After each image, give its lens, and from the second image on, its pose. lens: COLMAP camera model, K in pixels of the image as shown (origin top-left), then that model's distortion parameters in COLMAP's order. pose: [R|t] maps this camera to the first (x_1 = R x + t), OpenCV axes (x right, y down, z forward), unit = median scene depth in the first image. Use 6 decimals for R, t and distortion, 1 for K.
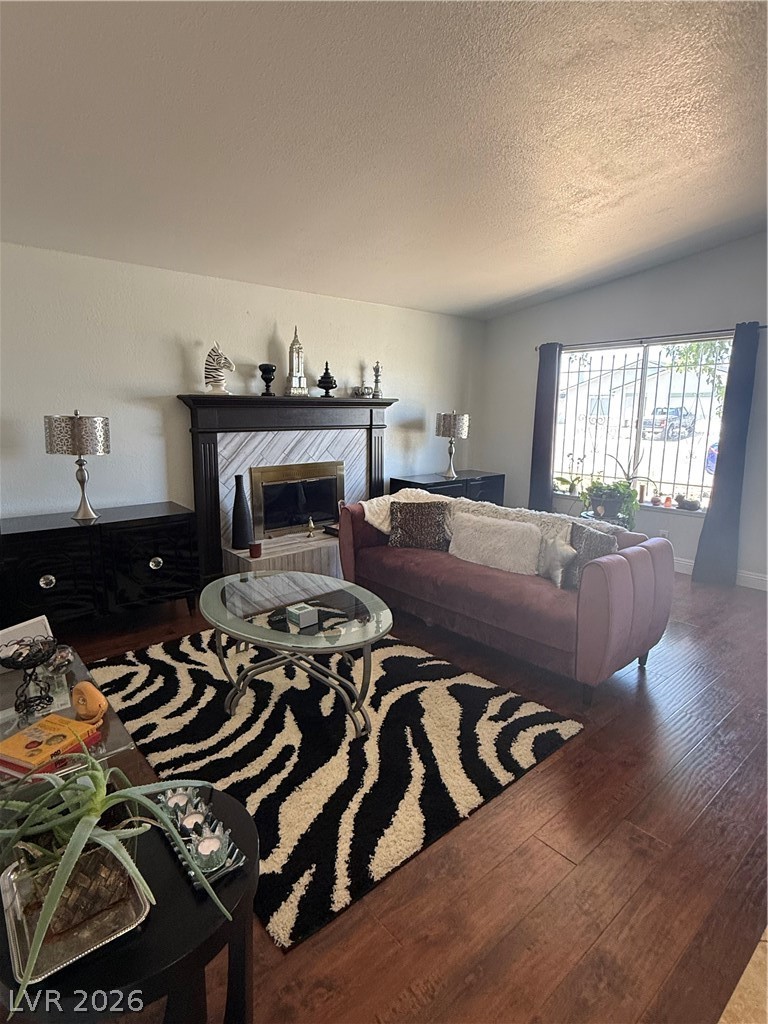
lens RADIAL K [[543.7, 0, 386.6], [0, 543.7, 506.6], [0, 0, 1]] dist [0.029642, -0.001117]
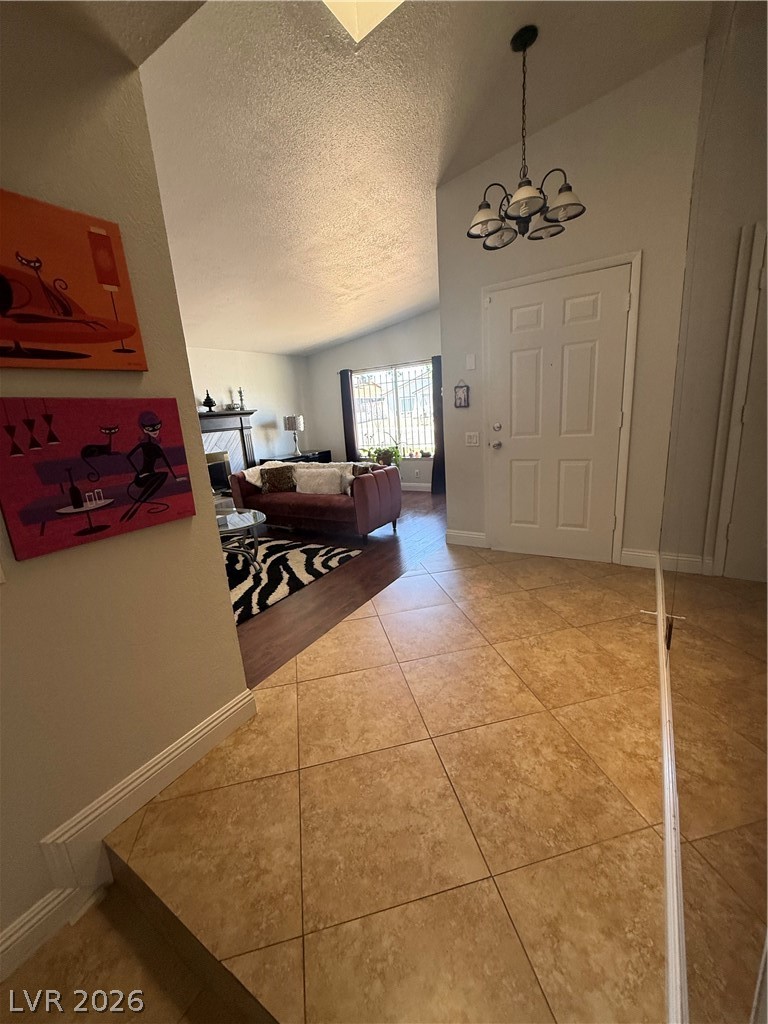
lens RADIAL K [[409.0, 0, 384.0], [0, 409.0, 512.0], [0, 0, 1]] dist [-0.002518, 0.000007]
pose [[0.952907, -0.146036, 0.265784, 0.019585], [0.130743, 0.988617, 0.074452, 0.088927], [-0.273631, -0.036196, 0.961154, -0.405832]]
